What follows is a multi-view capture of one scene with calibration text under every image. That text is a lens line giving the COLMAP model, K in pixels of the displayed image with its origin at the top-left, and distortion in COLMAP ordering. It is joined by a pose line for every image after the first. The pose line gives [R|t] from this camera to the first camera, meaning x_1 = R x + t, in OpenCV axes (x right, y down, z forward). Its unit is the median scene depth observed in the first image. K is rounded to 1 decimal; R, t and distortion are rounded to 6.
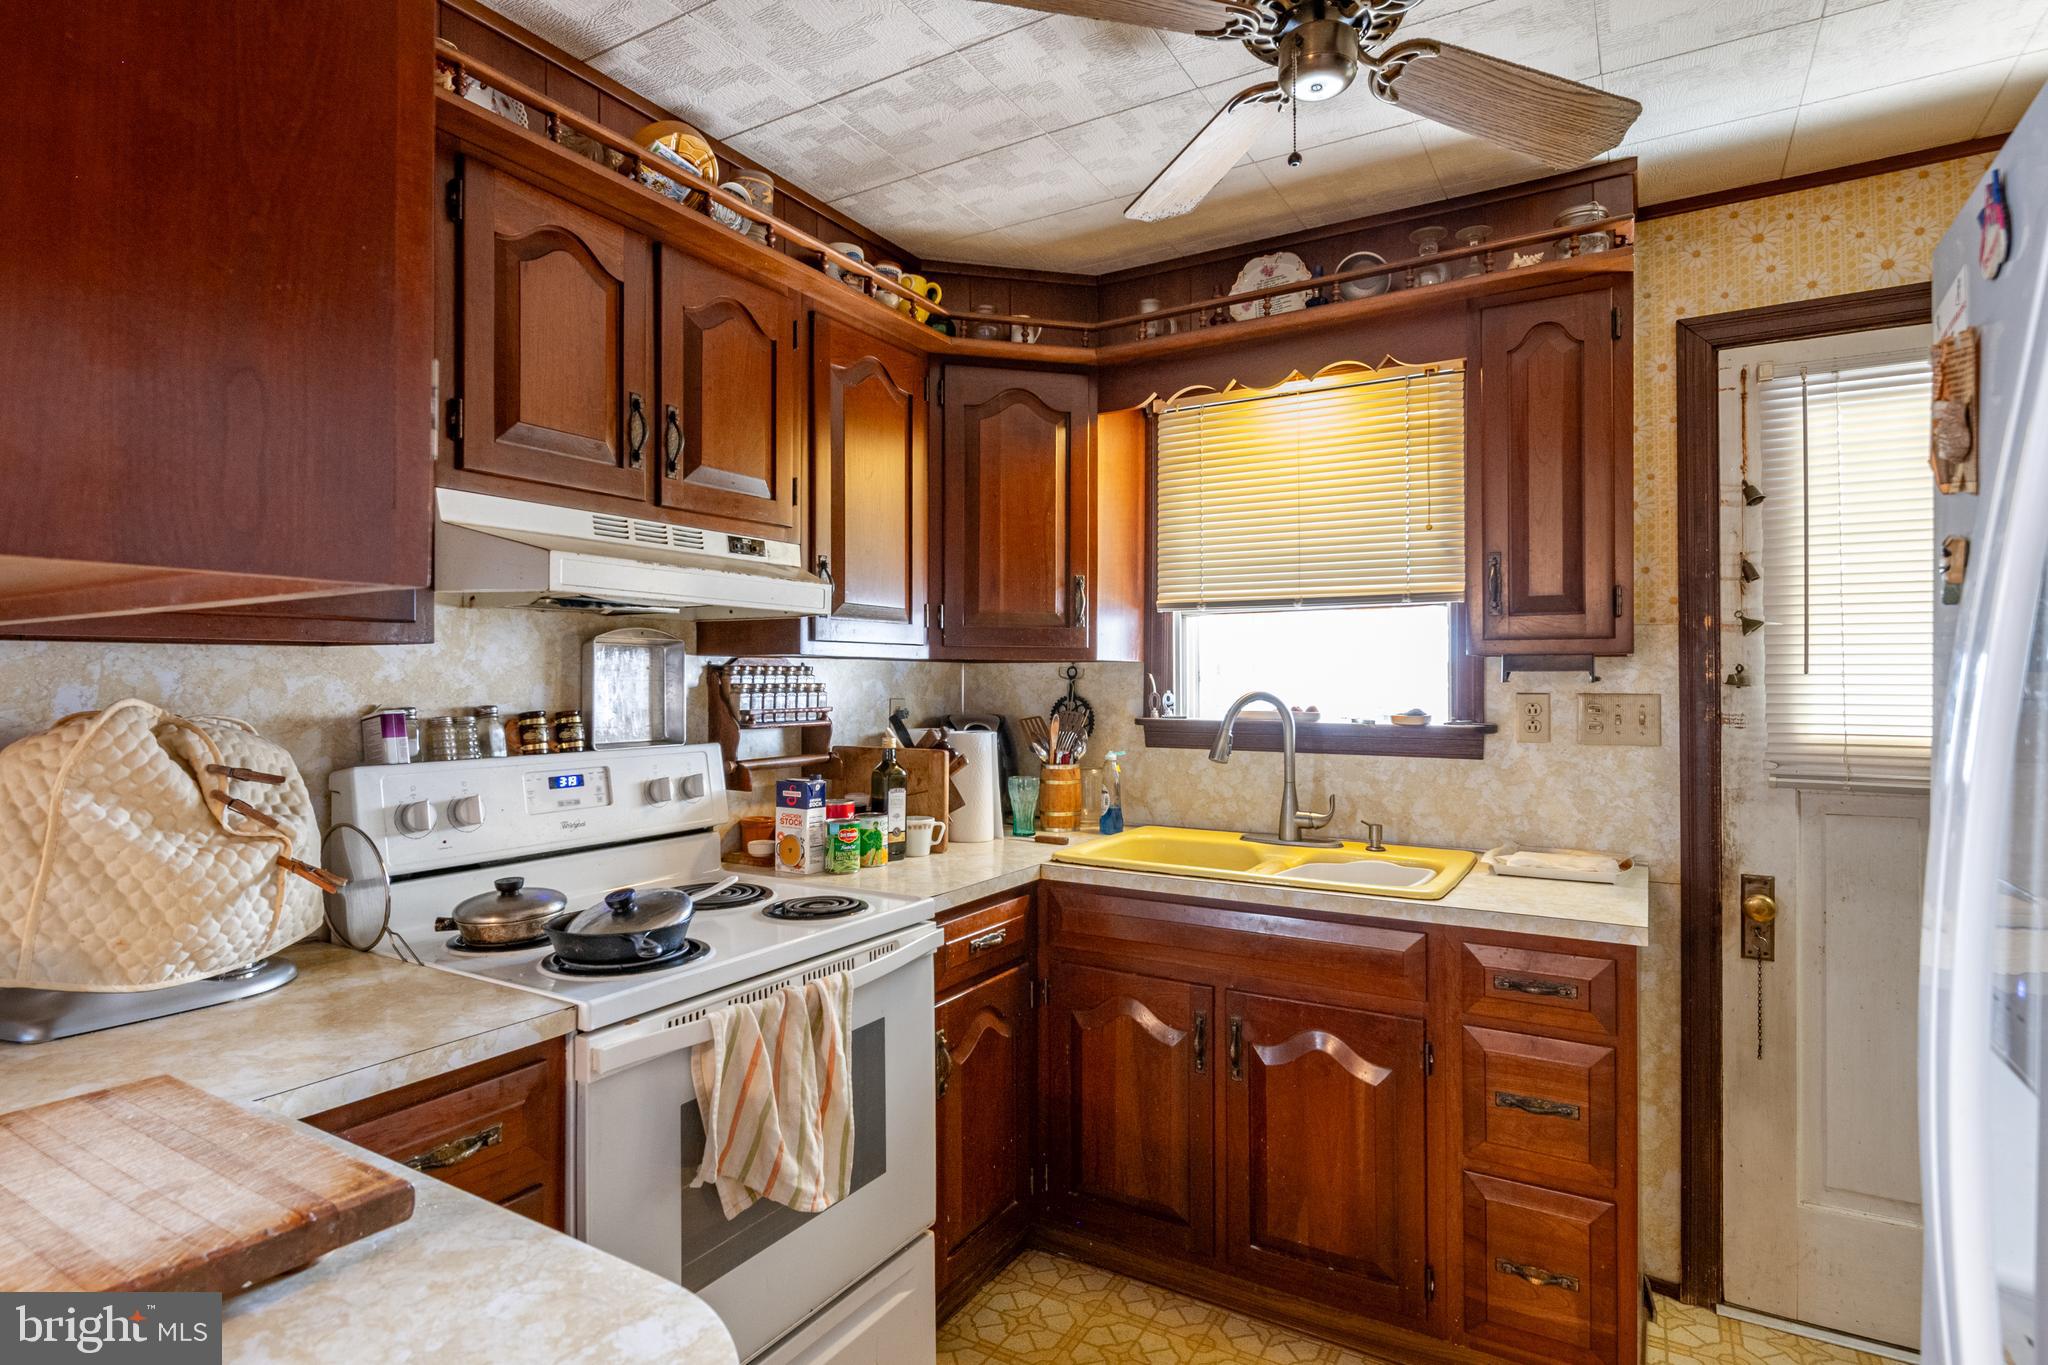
lens RADIAL K [[992.6, 0, 1029.3], [0, 992.6, 673.8], [0, 0, 1]] dist [-0.024746, -0.001589]
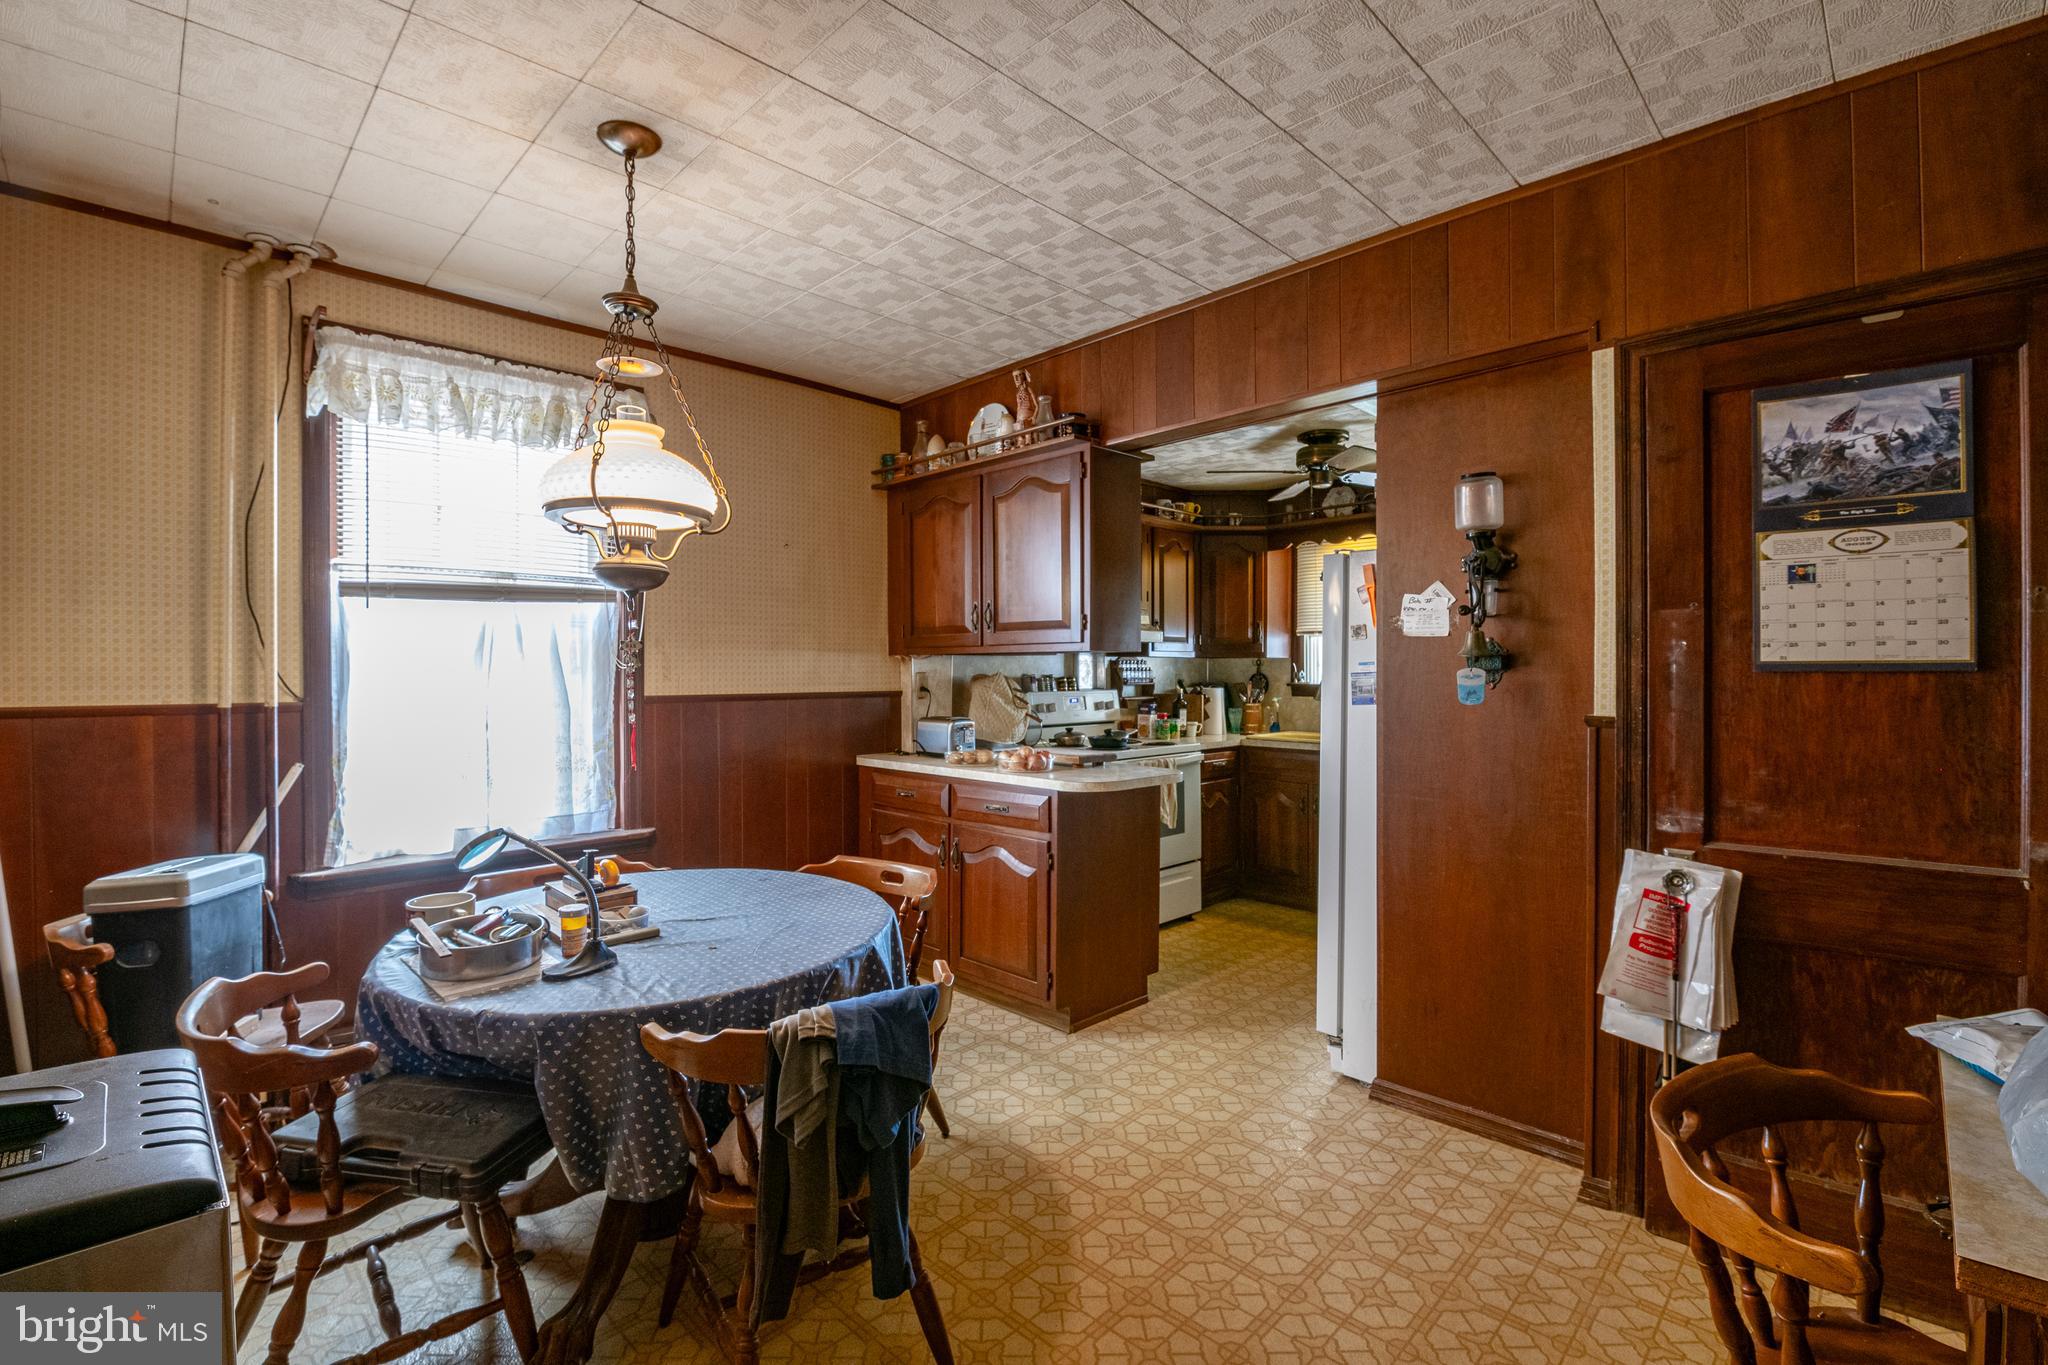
lens RADIAL K [[923.9, 0, 1033.3], [0, 923.9, 666.0], [0, 0, 1]] dist [-0.004657, -0.003686]
pose [[0.971894, 0.000167, -0.235420, 0.052122], [0.001454, 0.999976, 0.006709, -0.010704], [0.235415, -0.006863, 0.971871, -1.446930]]
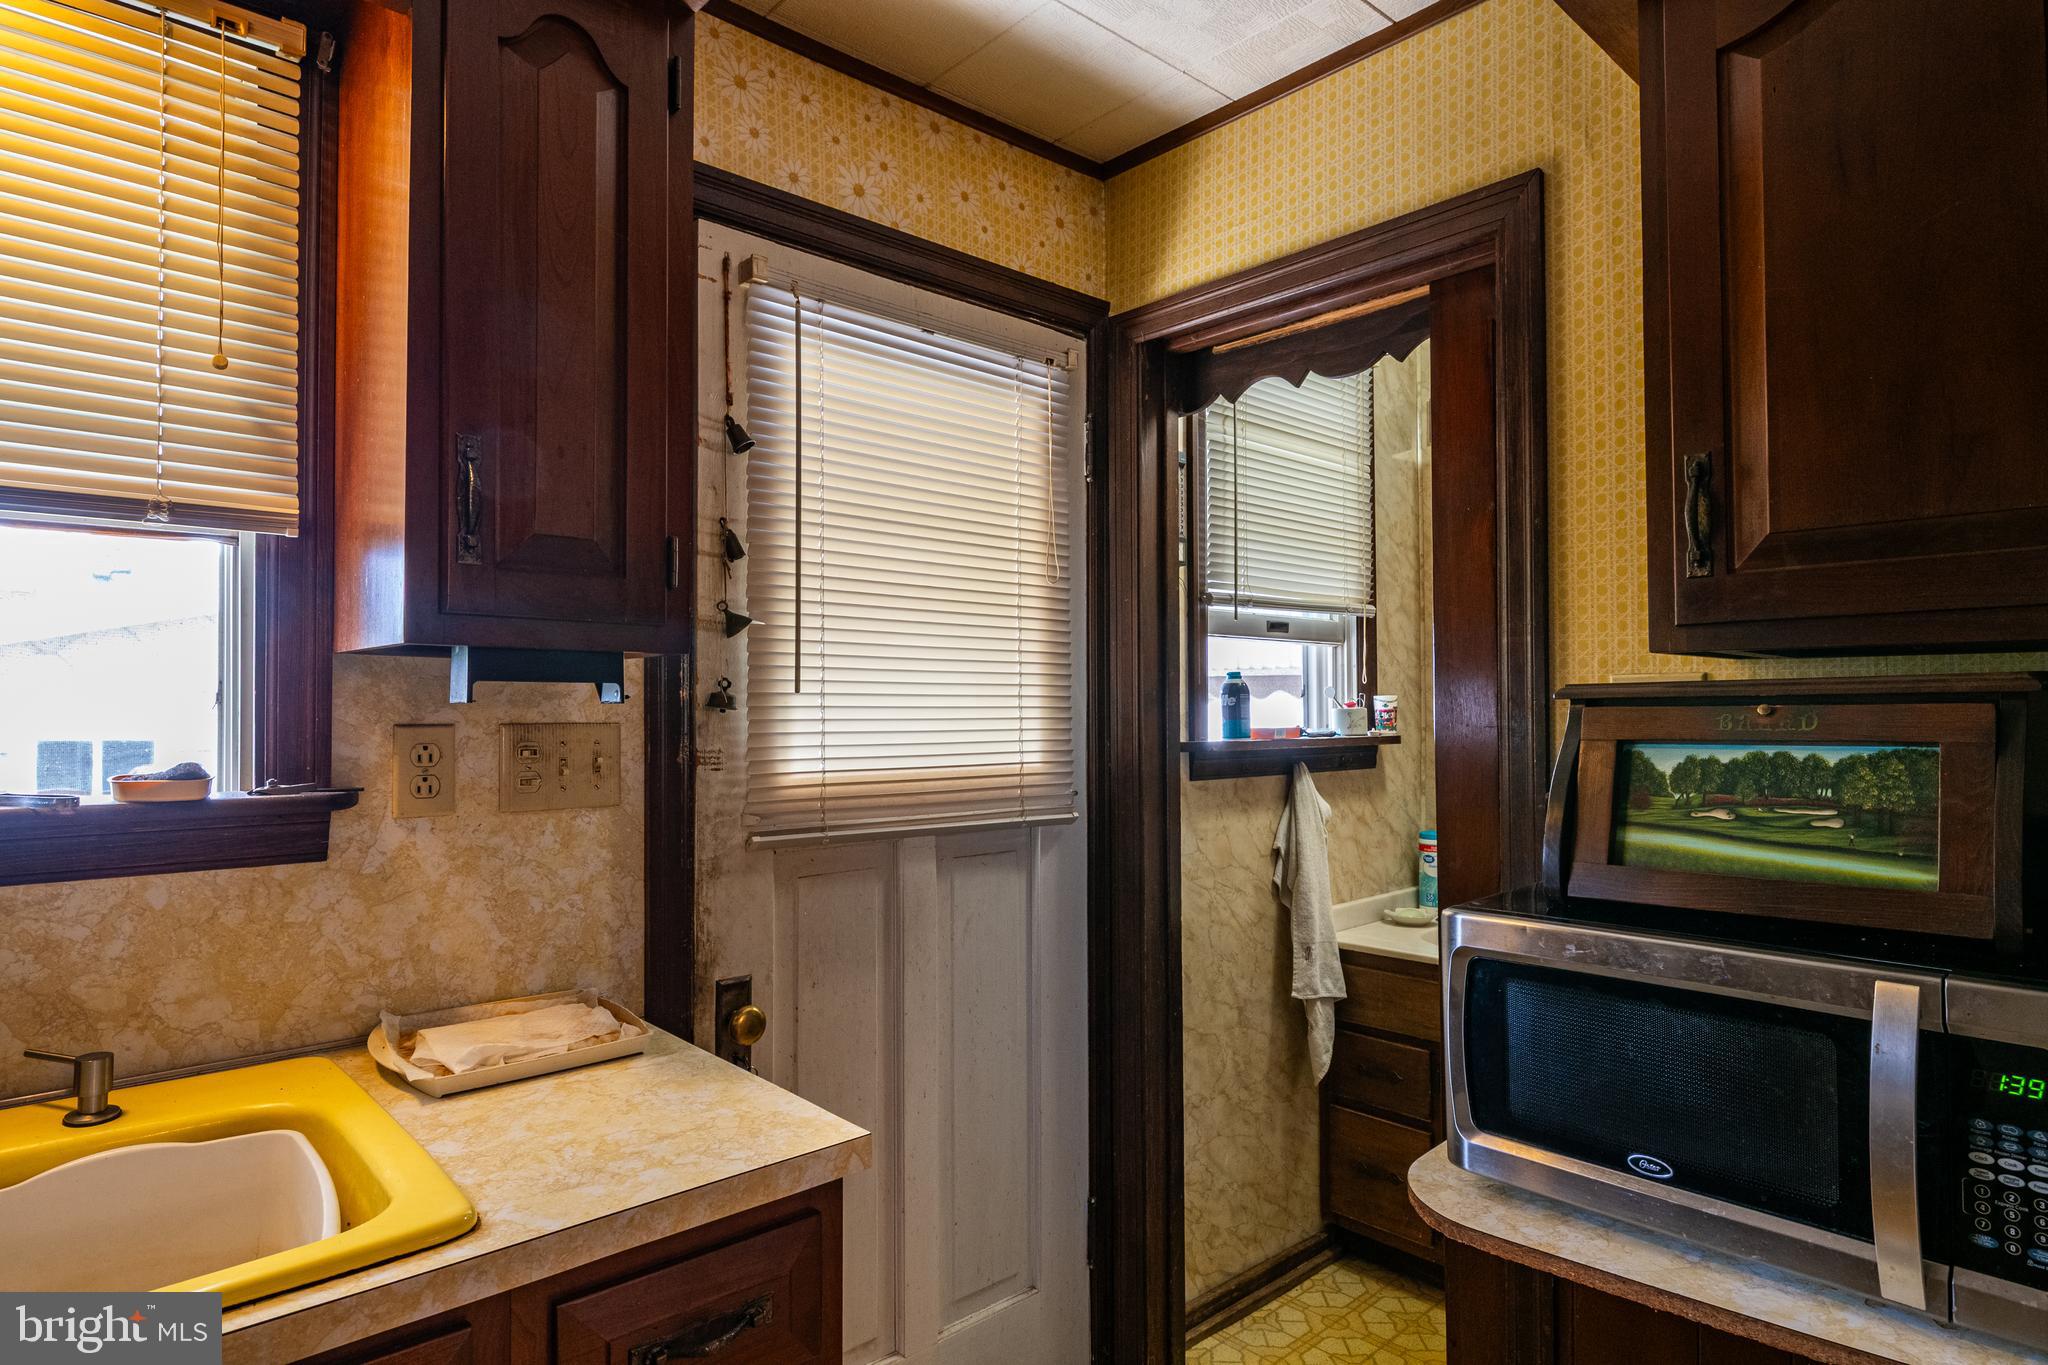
lens RADIAL K [[1149.1, 0, 1018.8], [0, 1149.1, 682.7], [0, 0, 1]] dist [0.004451, -0.001873]
pose [[0.291951, 0.016888, 0.956284, 0.008056], [-0.009146, 0.999848, -0.014865, 0.003403], [-0.956389, -0.004406, 0.292061, 0.524885]]
